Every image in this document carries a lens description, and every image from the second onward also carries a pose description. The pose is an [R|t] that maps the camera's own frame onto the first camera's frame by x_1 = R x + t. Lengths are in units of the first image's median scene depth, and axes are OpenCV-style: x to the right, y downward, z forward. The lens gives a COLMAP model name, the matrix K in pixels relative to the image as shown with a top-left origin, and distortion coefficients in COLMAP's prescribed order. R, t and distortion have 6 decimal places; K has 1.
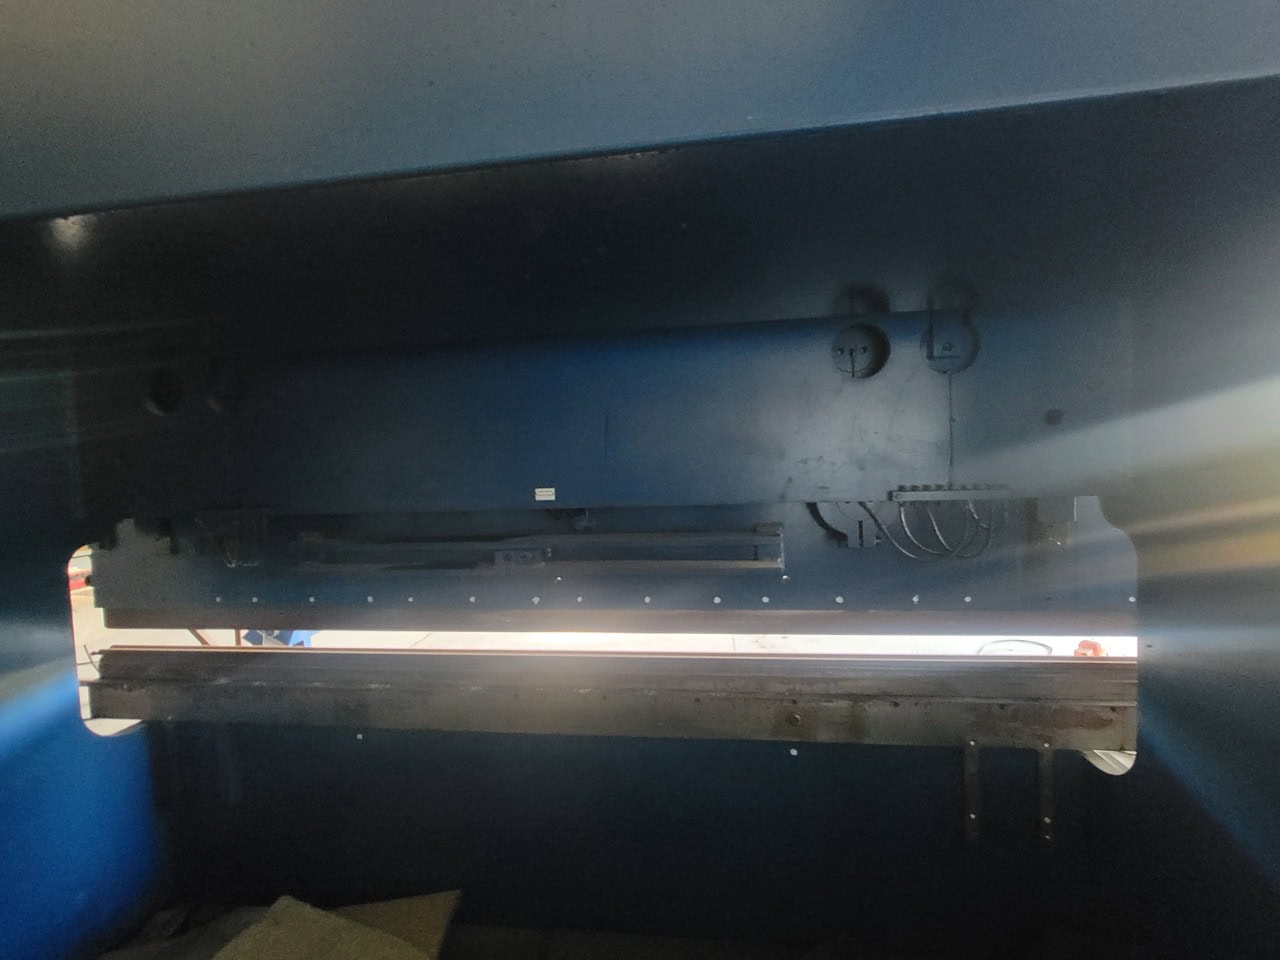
lens RADIAL K [[542.0, 0, 640.0], [0, 542.0, 480.0], [0, 0, 1]] dist [-0.008613, 0.000083]
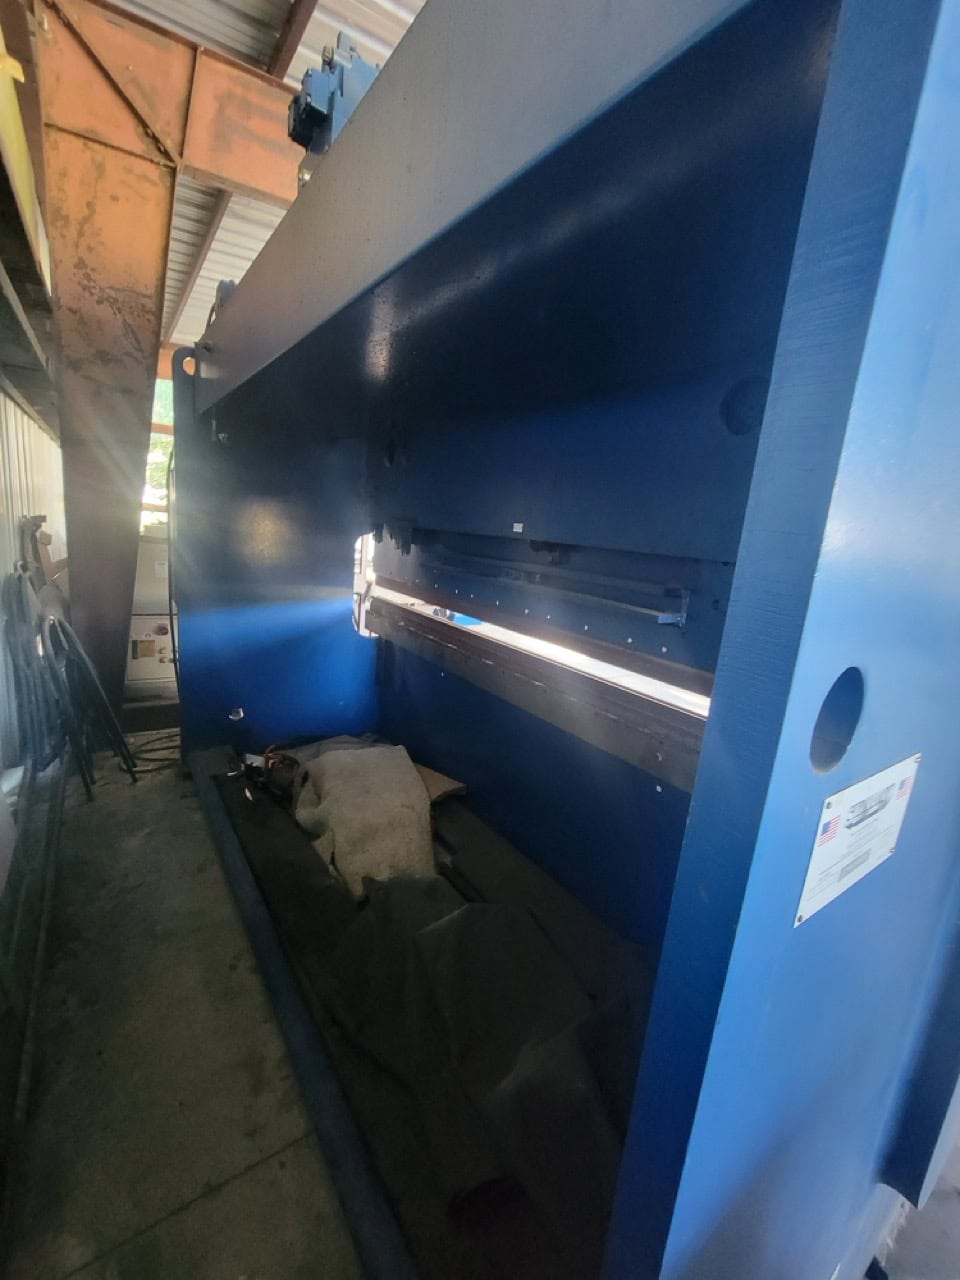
lens RADIAL K [[542.0, 0, 480.0], [0, 542.0, 640.0], [0, 0, 1]] dist [-0.008613, 0.000083]
pose [[0.643797, 0.240835, -0.726308, 0.710444], [-0.125845, 0.969579, 0.209952, 0.023134], [0.754777, -0.043764, 0.654520, 0.032174]]
